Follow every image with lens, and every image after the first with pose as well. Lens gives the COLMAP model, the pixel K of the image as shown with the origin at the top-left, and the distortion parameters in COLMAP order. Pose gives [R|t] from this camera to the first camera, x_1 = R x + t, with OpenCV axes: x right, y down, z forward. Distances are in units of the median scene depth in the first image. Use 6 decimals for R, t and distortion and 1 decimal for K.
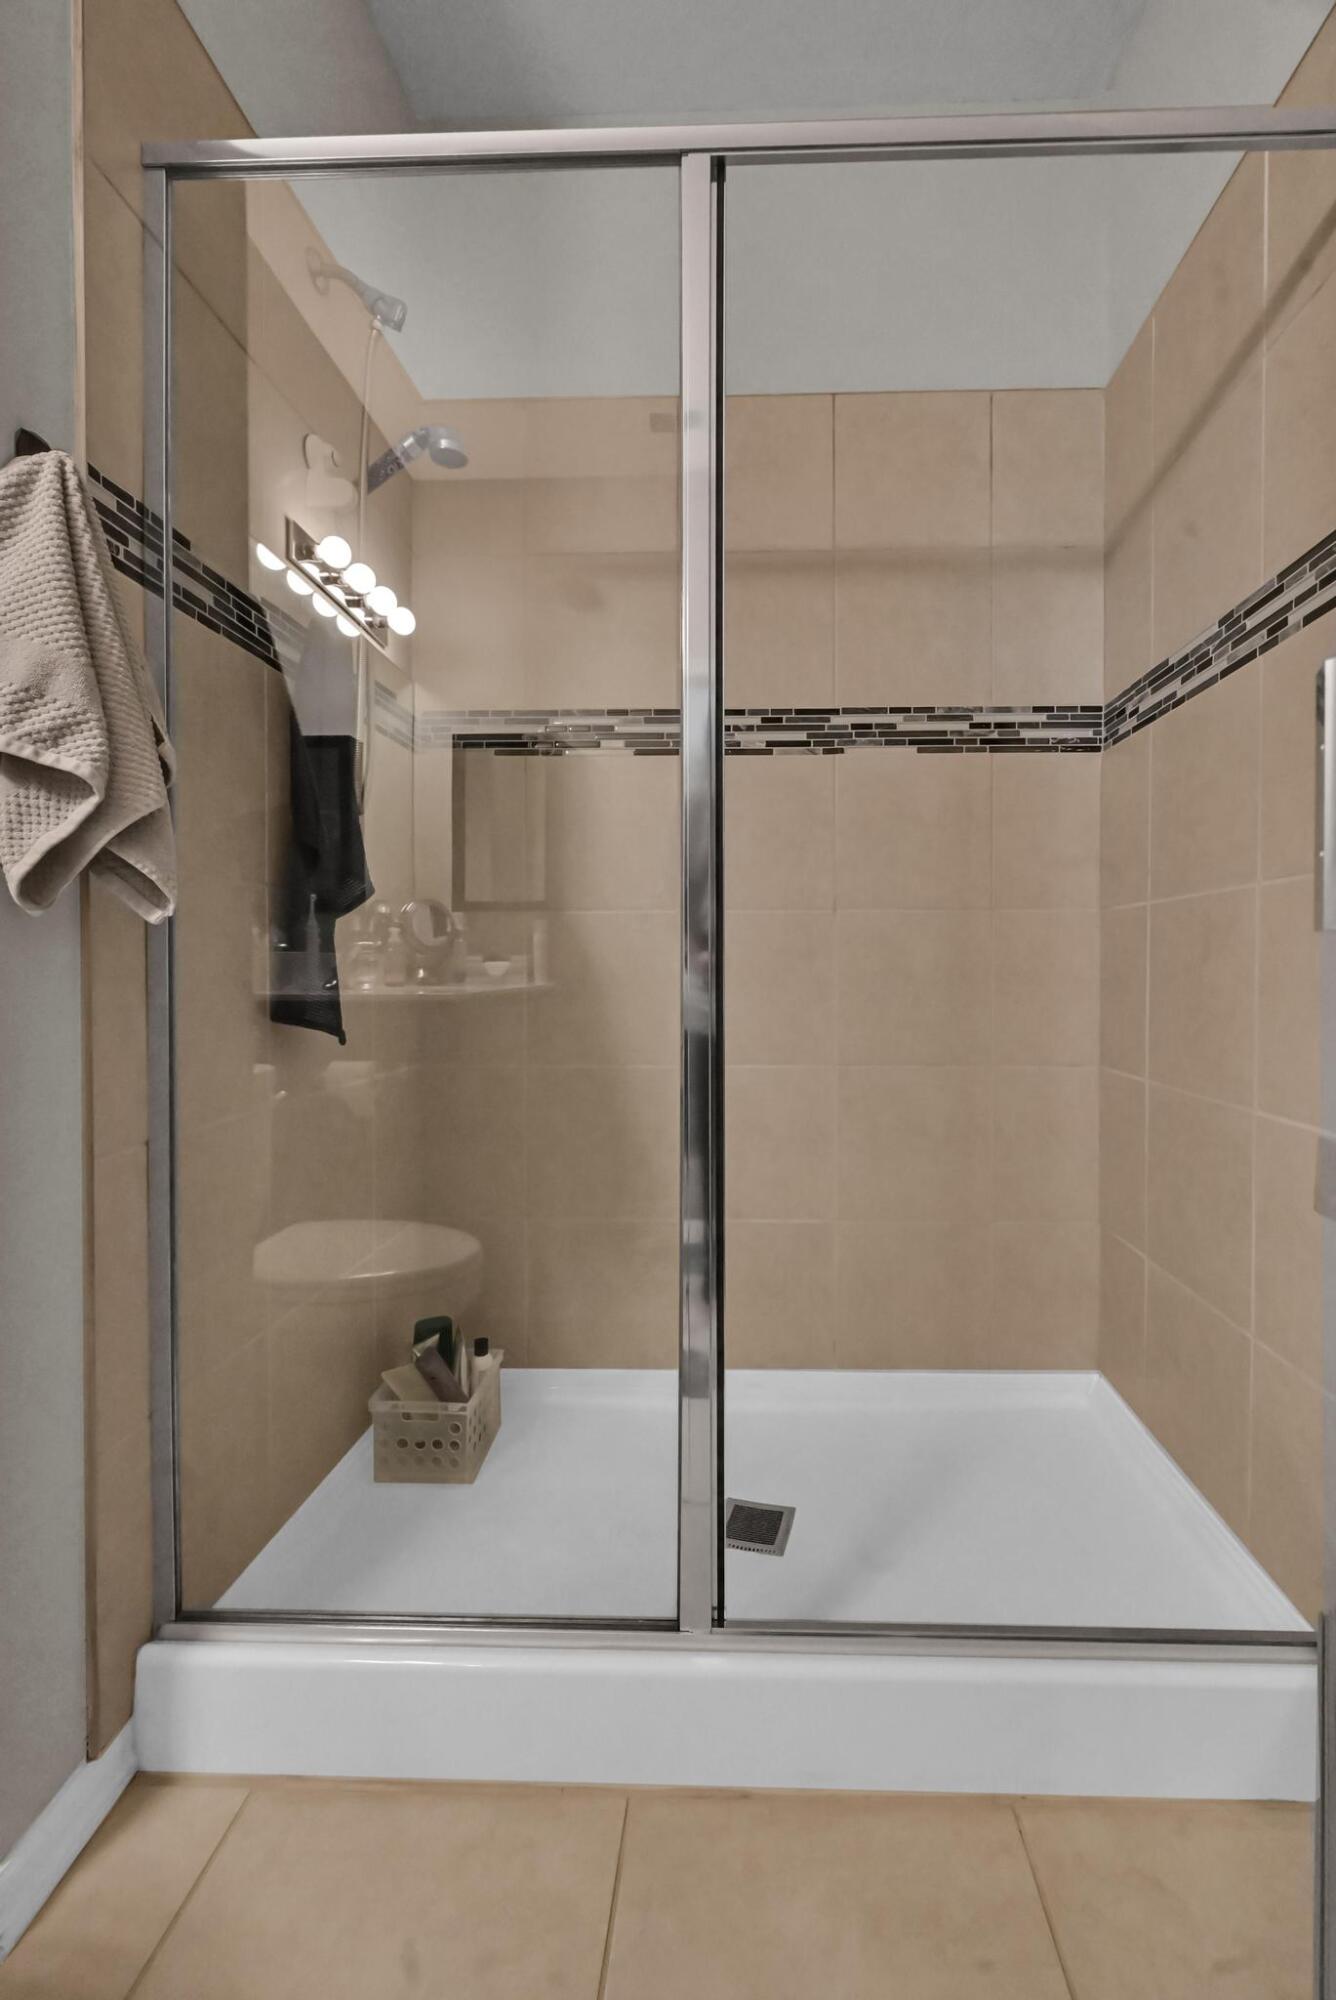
lens RADIAL K [[802.8, 0, 726.4], [0, 802.8, 976.0], [0, 0, 1]] dist [-0.009619, 0.001543]
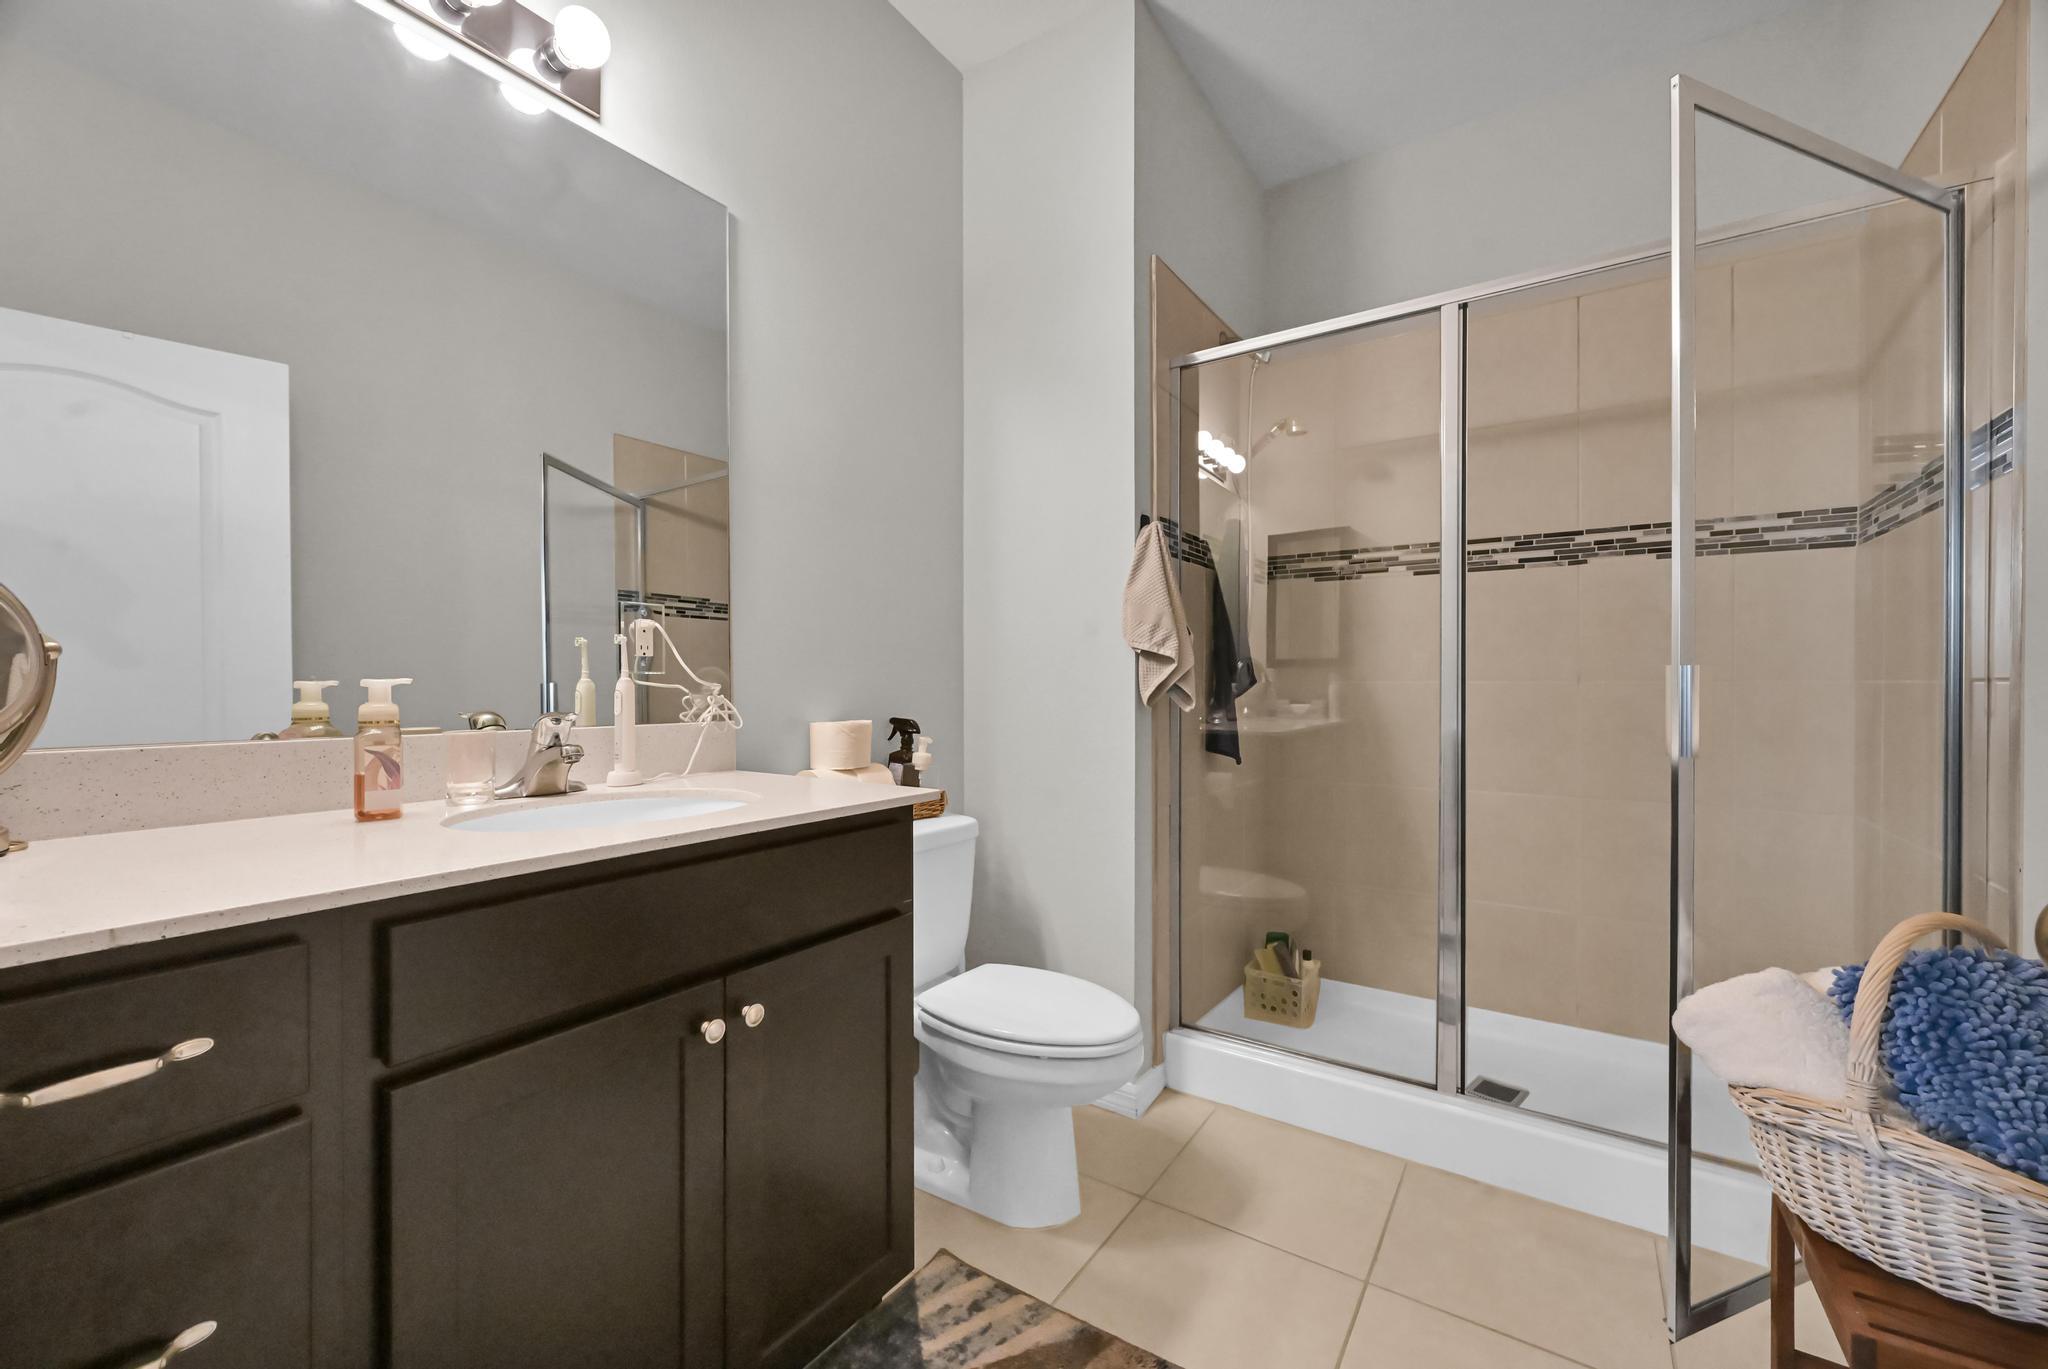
lens RADIAL K [[822.1, 0, 1004.8], [0, 822.1, 679.3], [0, 0, 1]] dist [-0.009619, 0.001543]
pose [[0.837802, 0.000949, -0.545974, 0.078605], [-0.005404, 0.999964, -0.006555, -0.072101], [0.545948, 0.008442, 0.837777, -0.669251]]
